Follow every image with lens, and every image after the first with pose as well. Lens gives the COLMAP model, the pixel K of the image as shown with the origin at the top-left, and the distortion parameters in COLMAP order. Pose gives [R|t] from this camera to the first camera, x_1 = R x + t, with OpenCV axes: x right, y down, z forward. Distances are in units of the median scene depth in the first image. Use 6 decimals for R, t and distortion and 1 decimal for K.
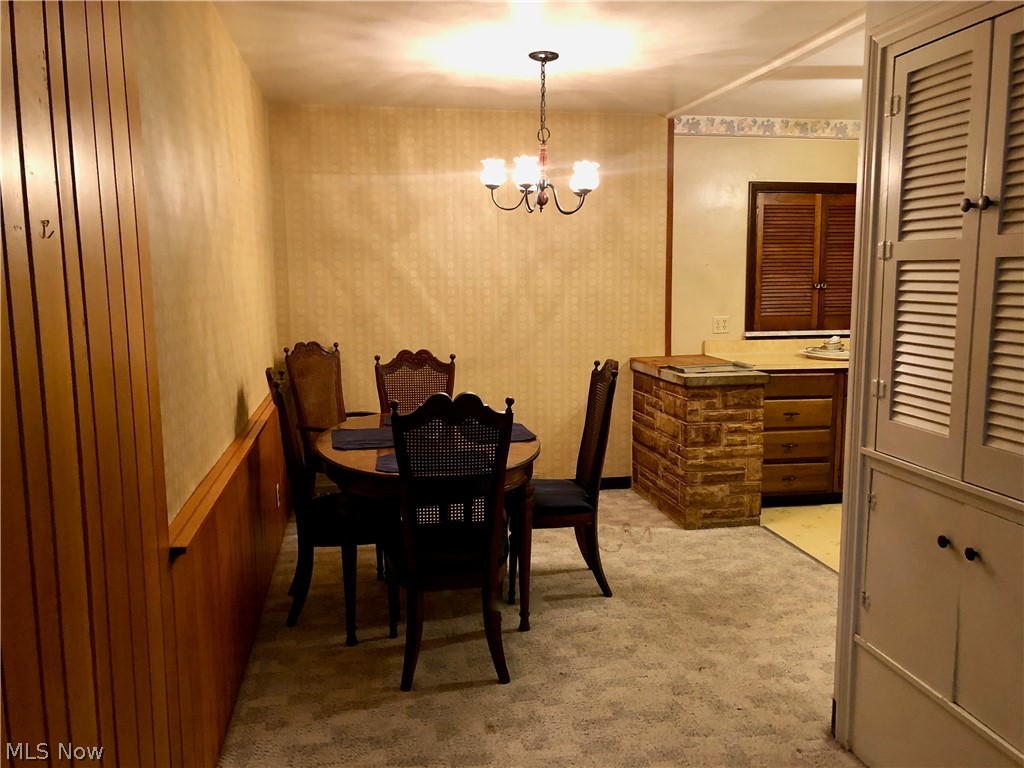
lens RADIAL K [[844.6, 0, 537.3], [0, 844.6, 369.5], [0, 0, 1]] dist [0.019389, -0.002686]
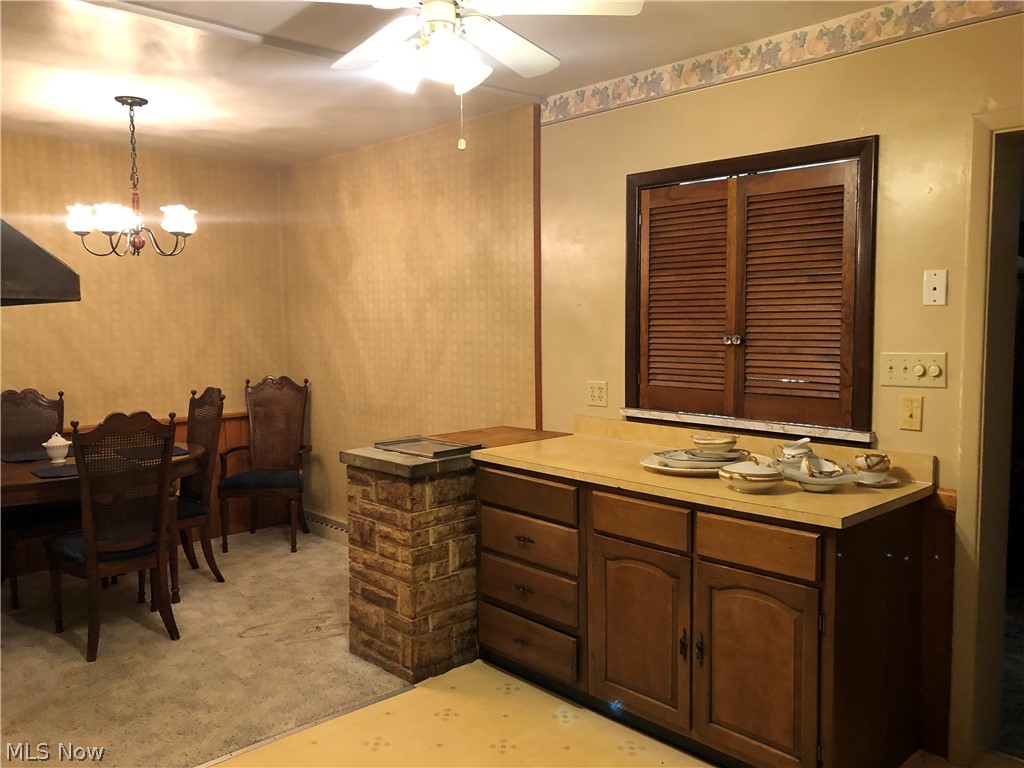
lens RADIAL K [[844.6, 0, 486.3], [0, 844.6, 371.8], [0, 0, 1]] dist [0.019389, -0.002686]
pose [[0.521129, 0.061849, -0.851234, 0.780583], [-0.094481, 0.995421, 0.014484, -0.075616], [0.848232, 0.072878, 0.524587, 0.607761]]
